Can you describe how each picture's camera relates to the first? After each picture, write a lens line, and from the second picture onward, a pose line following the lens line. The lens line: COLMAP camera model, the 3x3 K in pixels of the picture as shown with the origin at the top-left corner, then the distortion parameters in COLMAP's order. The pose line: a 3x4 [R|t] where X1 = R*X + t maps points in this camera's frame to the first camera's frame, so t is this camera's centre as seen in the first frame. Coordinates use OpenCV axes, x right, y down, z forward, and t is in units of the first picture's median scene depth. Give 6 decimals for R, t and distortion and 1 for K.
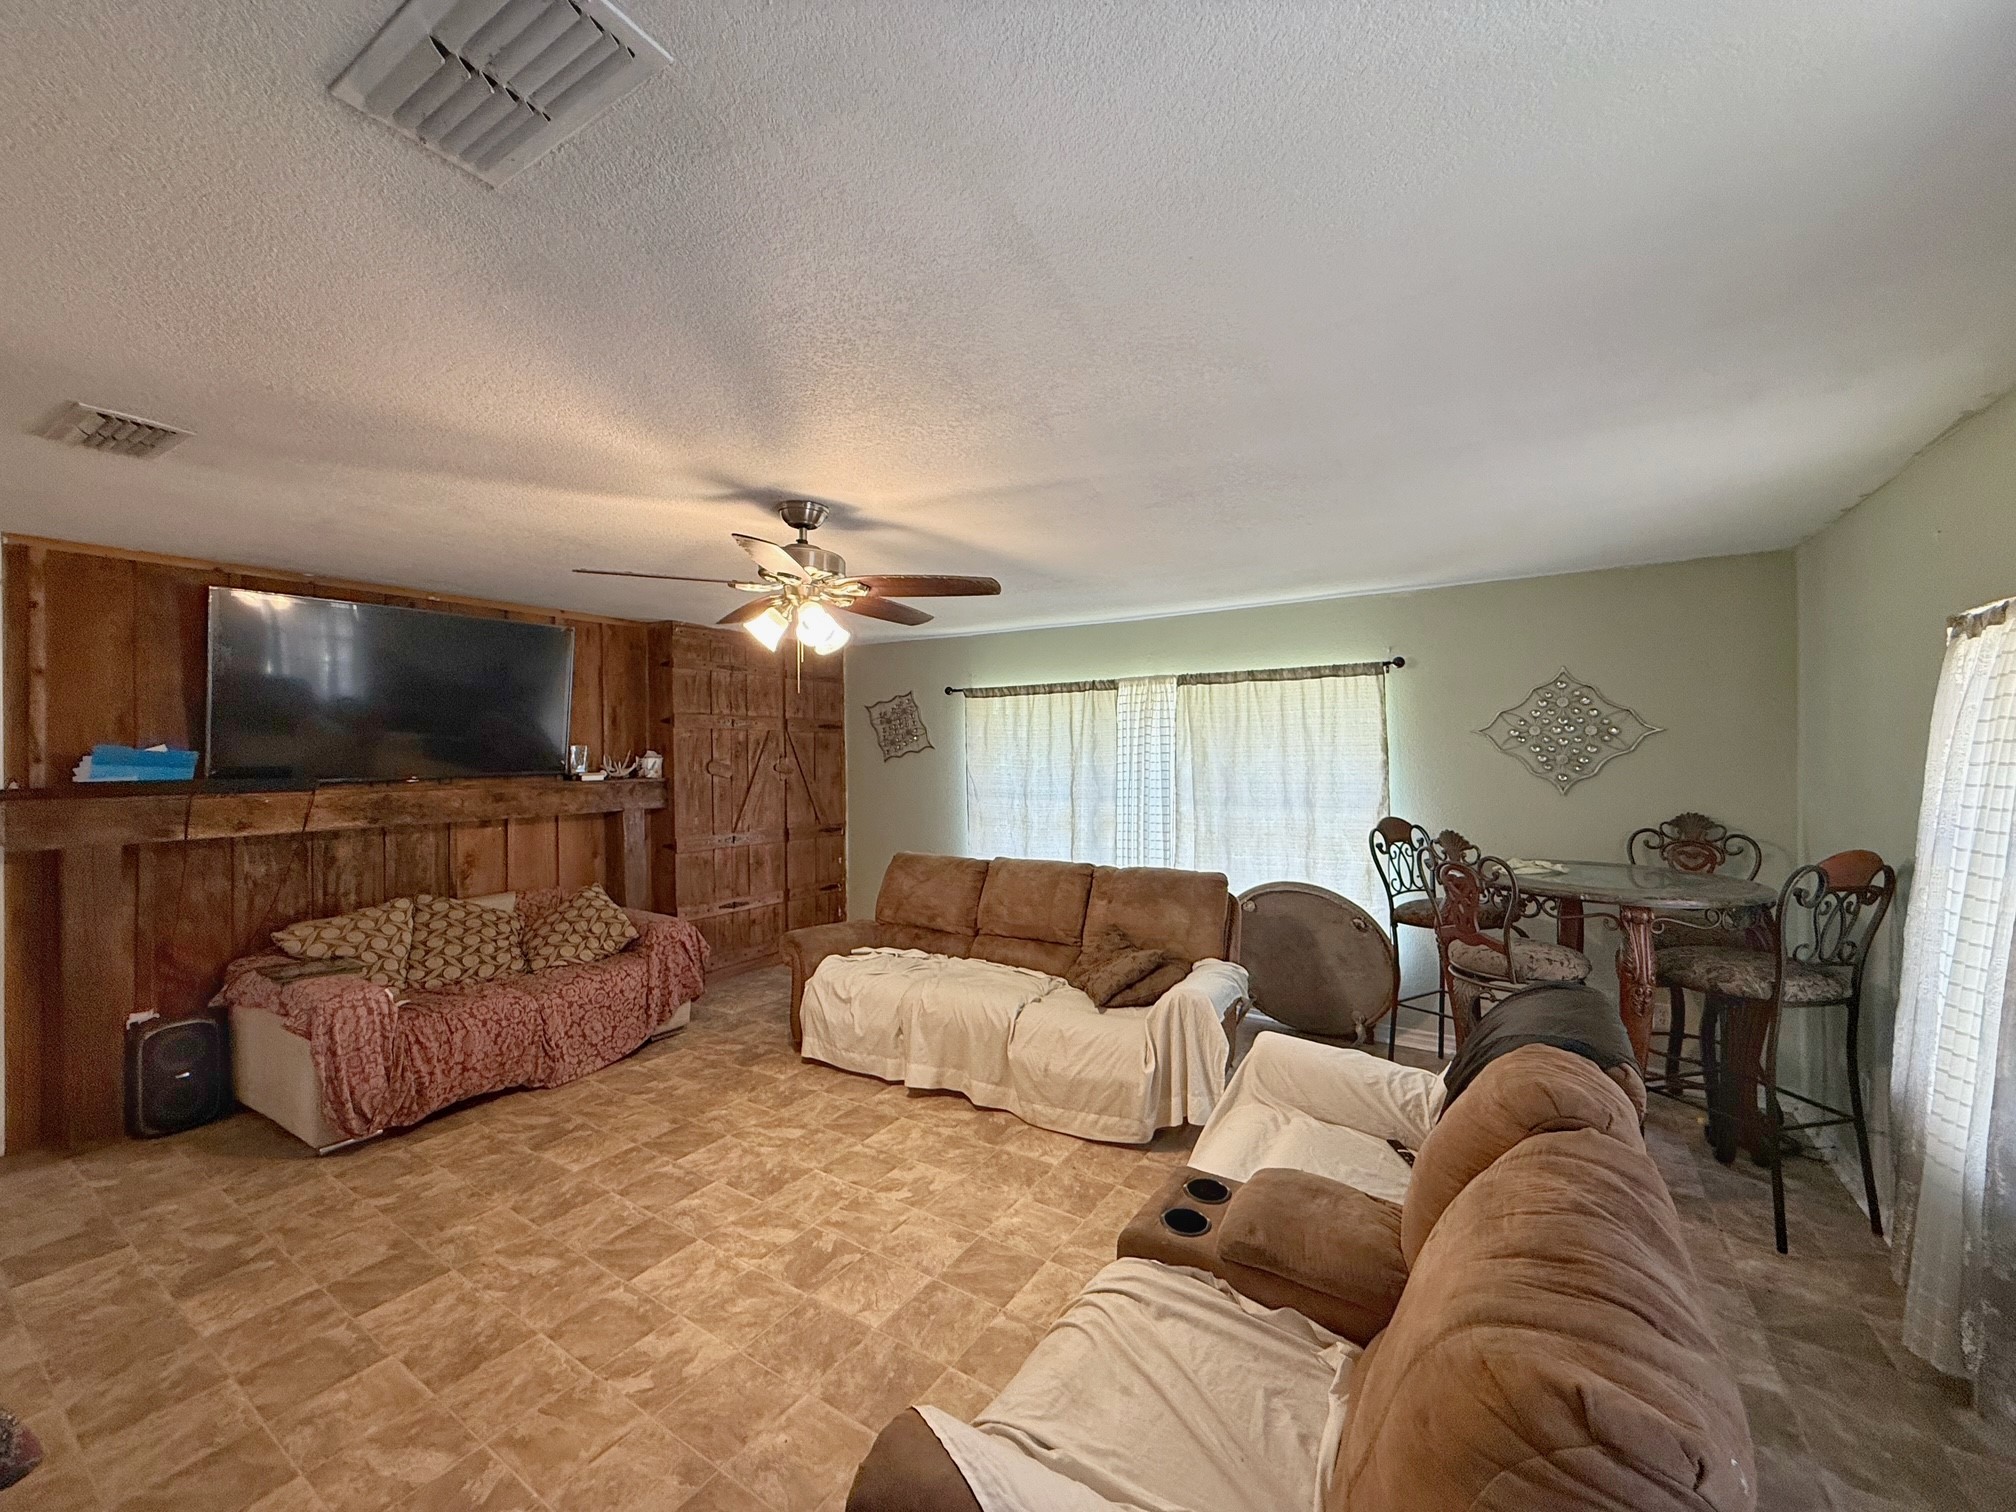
lens RADIAL K [[806.0, 0, 1004.1], [0, 806.0, 760.6], [0, 0, 1]] dist [0.000011, 0.000345]
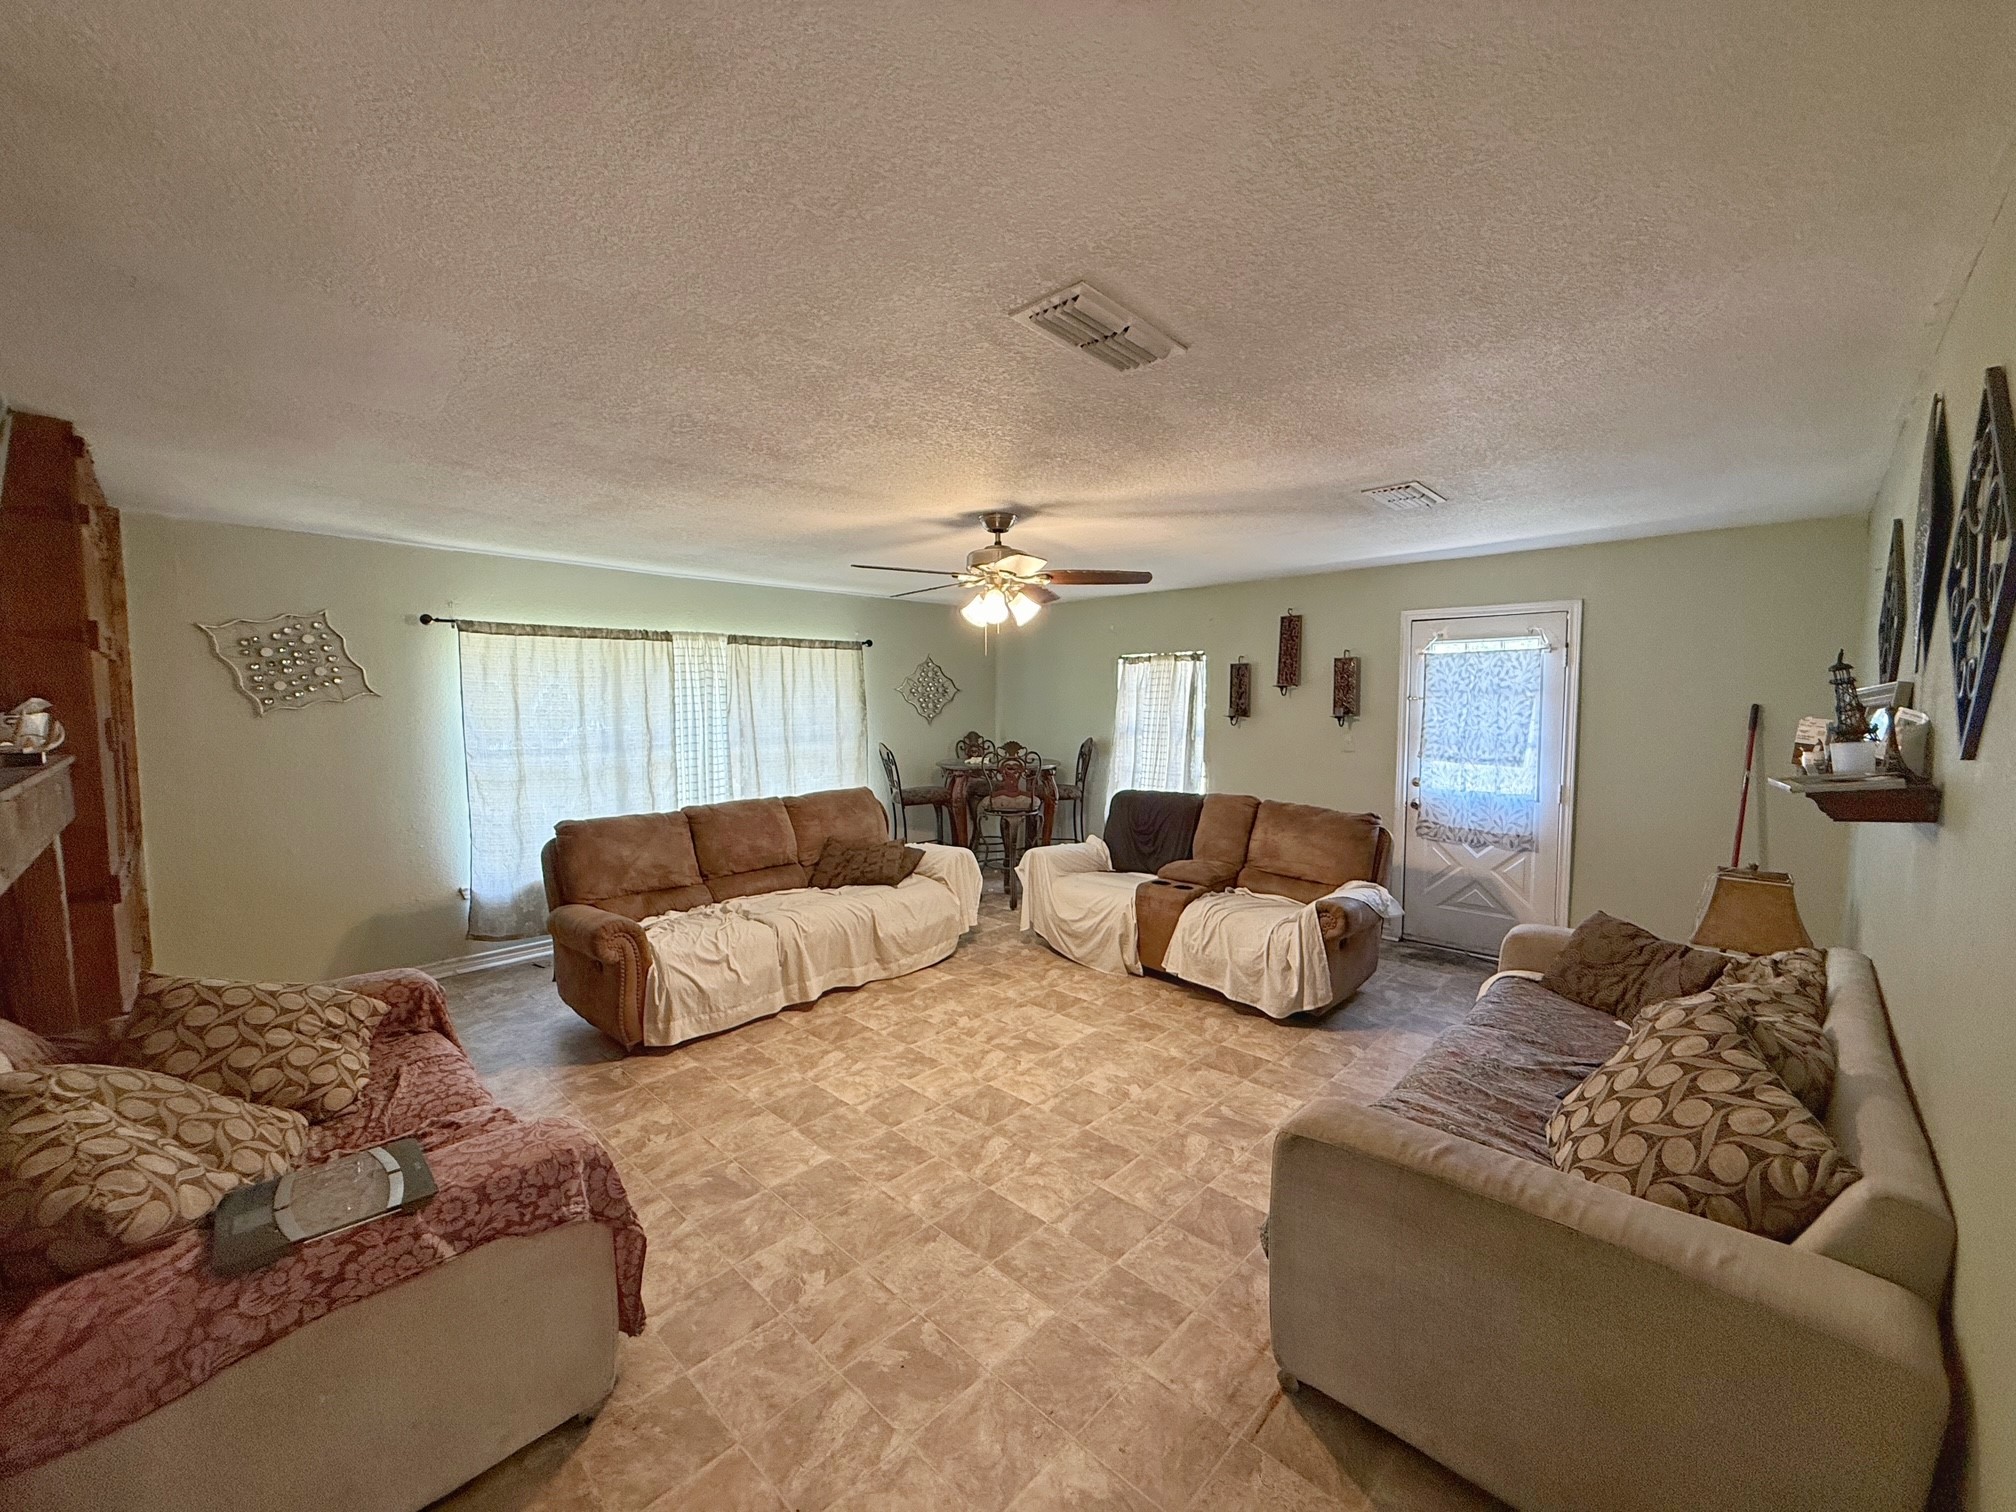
lens RADIAL K [[806.0, 0, 1002.5], [0, 806.0, 752.1], [0, 0, 1]] dist [0.000011, 0.000345]
pose [[0.186552, -0.059974, 0.980613, -1.122321], [0.010154, 0.998199, 0.059118, -0.002674], [-0.982393, -0.001071, 0.186825, 0.522491]]
